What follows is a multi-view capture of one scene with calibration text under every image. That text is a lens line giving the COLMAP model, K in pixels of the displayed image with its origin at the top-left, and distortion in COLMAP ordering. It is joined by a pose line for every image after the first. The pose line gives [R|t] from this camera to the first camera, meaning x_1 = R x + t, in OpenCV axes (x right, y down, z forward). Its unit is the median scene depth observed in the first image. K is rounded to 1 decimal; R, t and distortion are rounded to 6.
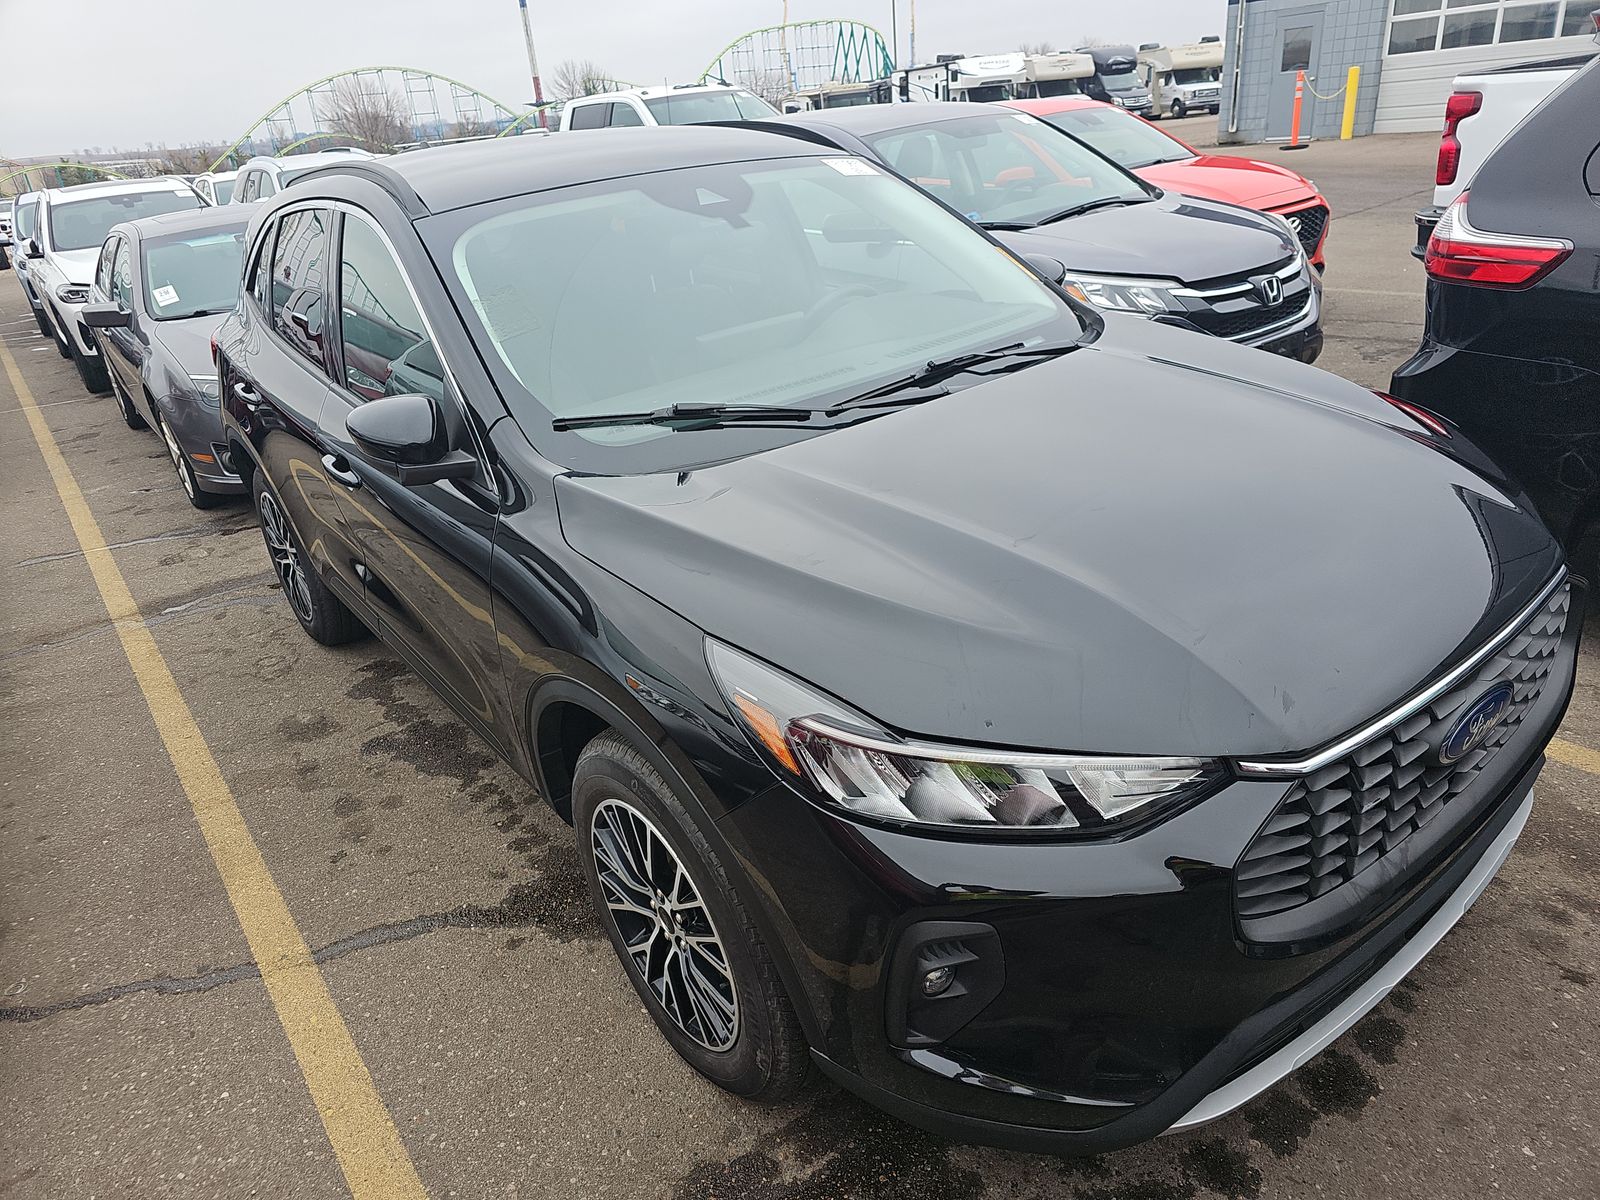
lens RADIAL K [[1067.5, 0, 788.7], [0, 1067.5, 596.2], [0, 0, 1]] dist [0.029191, -0.012963]
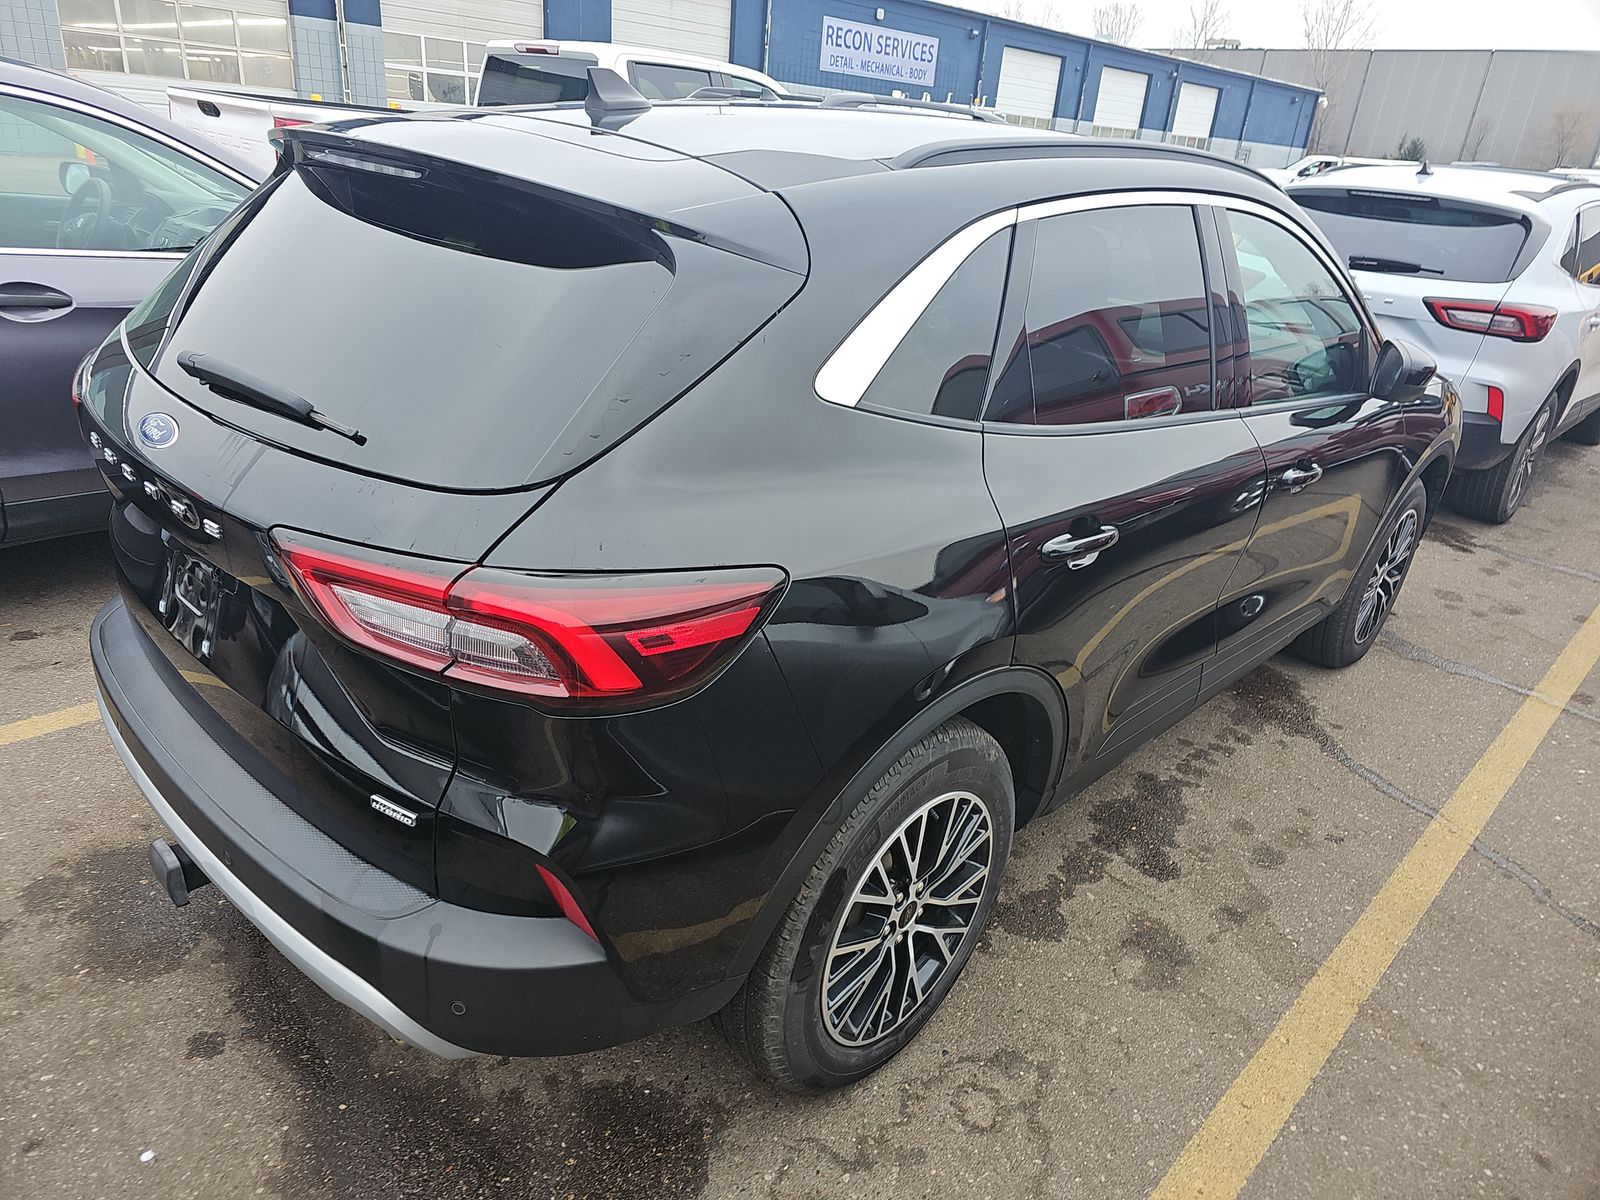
lens RADIAL K [[1067.5, 0, 788.7], [0, 1067.5, 596.2], [0, 0, 1]] dist [0.029191, -0.012963]
pose [[-0.162723, -0.319151, 0.933629, -0.854576], [0.347068, 0.867253, 0.356952, -0.351961], [-0.923615, 0.382117, -0.030354, 1.000498]]
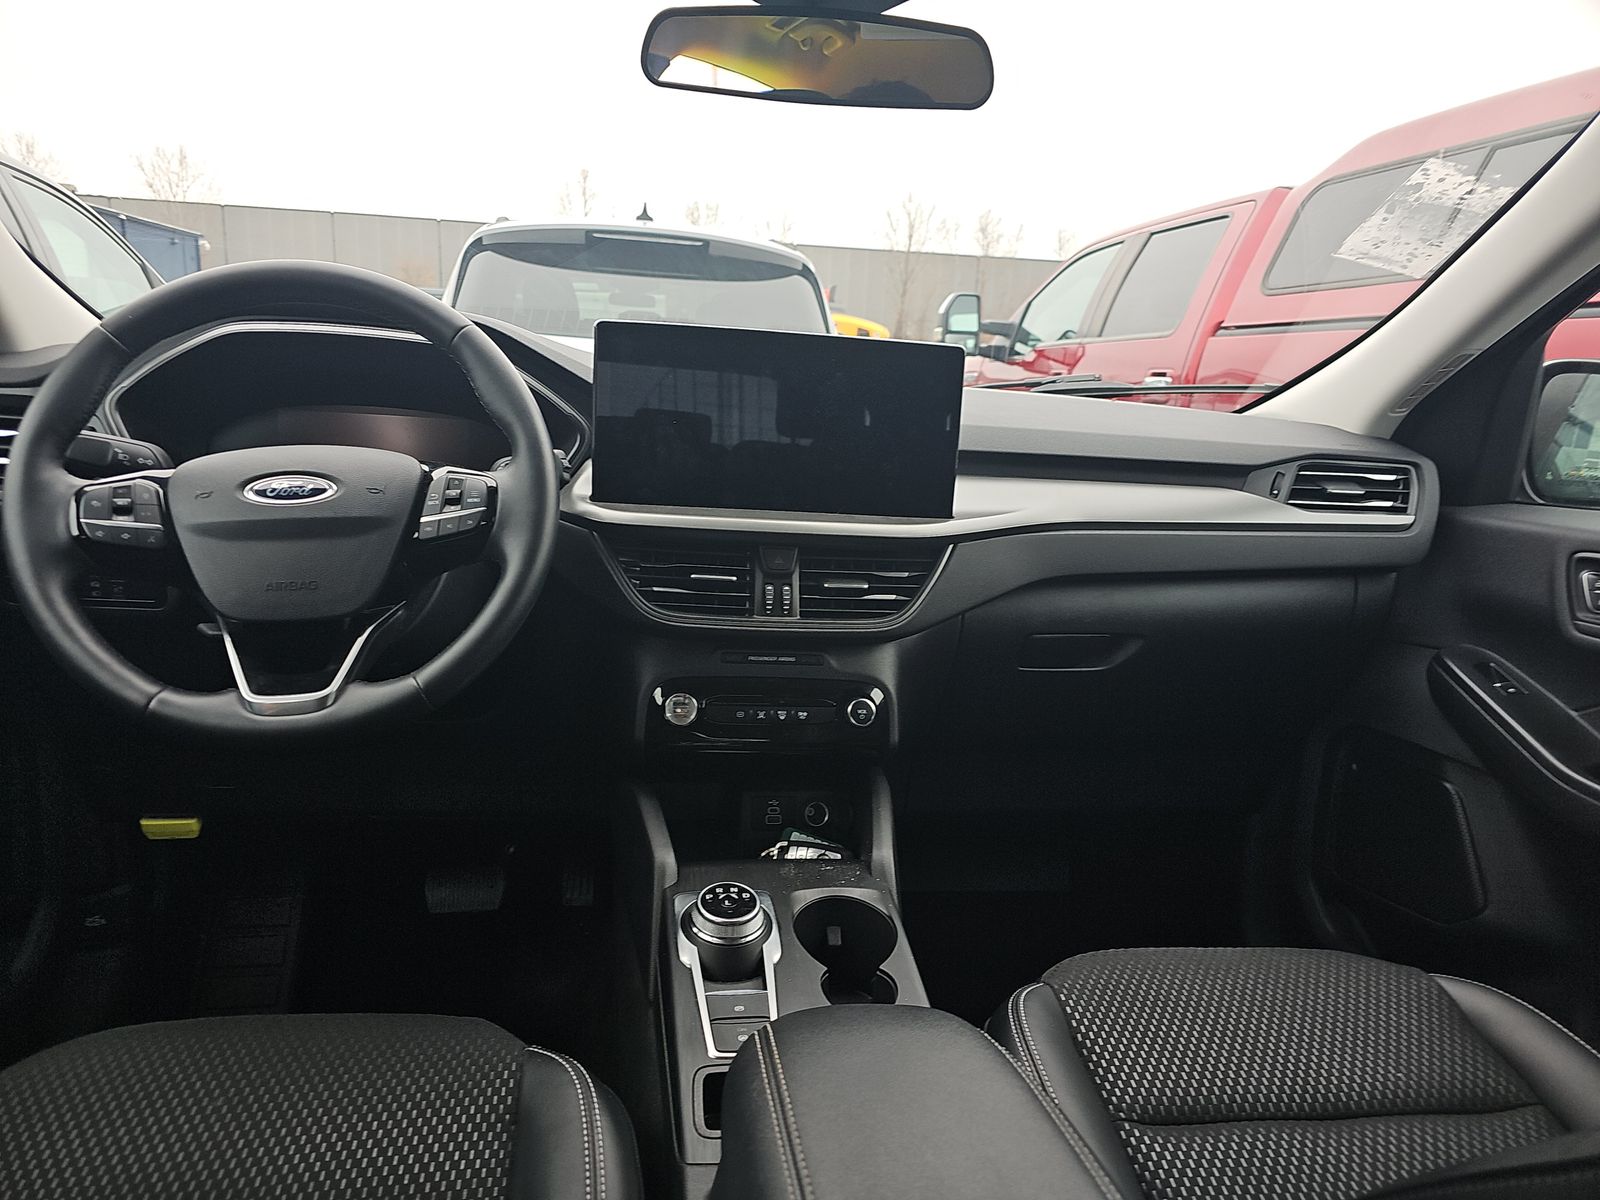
lens RADIAL K [[1061.4, 0, 800.0], [0, 1061.4, 600.0], [0, 0, 1]] dist [0.042290, -0.027585]
pose [[-0.885560, -0.057024, 0.461012, -0.131877], [0.216592, 0.827267, 0.518380, -0.229750], [-0.410940, 0.558908, -0.720243, 0.843583]]
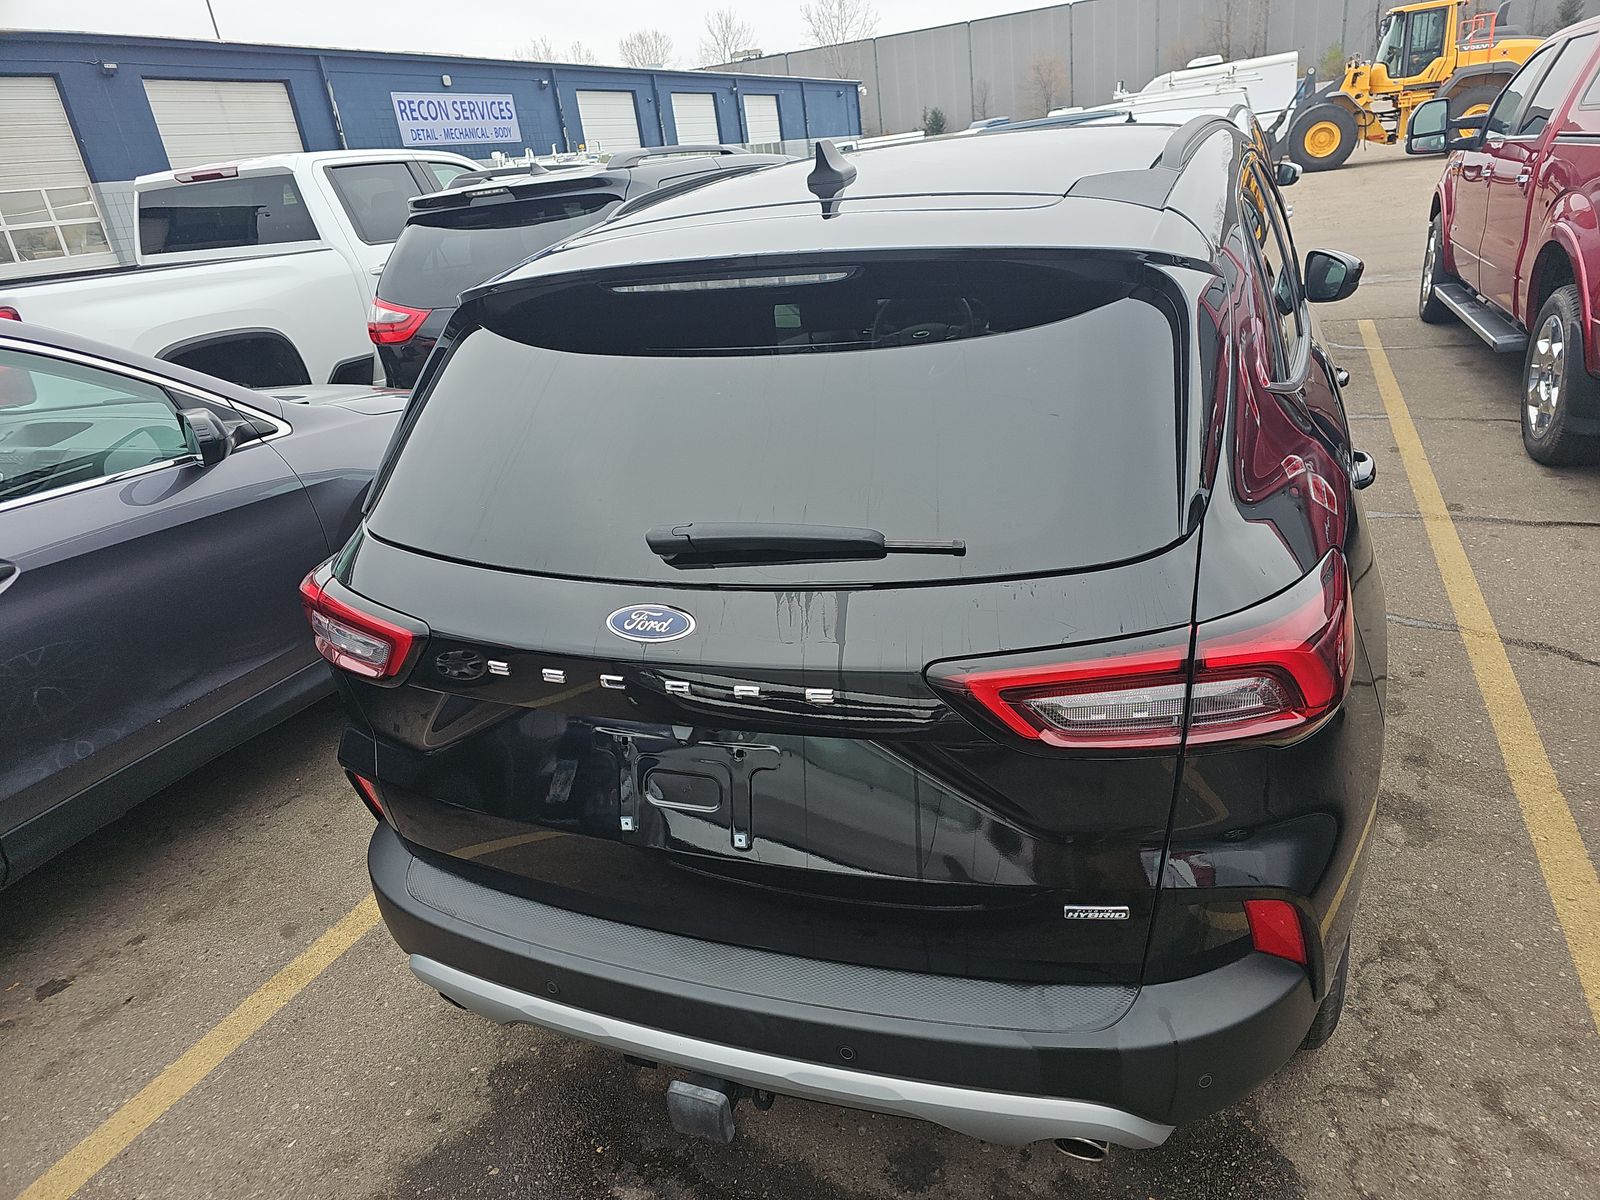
lens RADIAL K [[1070.3, 0, 809.9], [0, 1070.3, 604.0], [0, 0, 1]] dist [0.030388, -0.017858]
pose [[-0.508018, -0.184326, 0.841392, -0.745306], [0.493957, 0.737903, 0.459897, -0.479797], [-0.705637, 0.649248, -0.283819, 1.233236]]
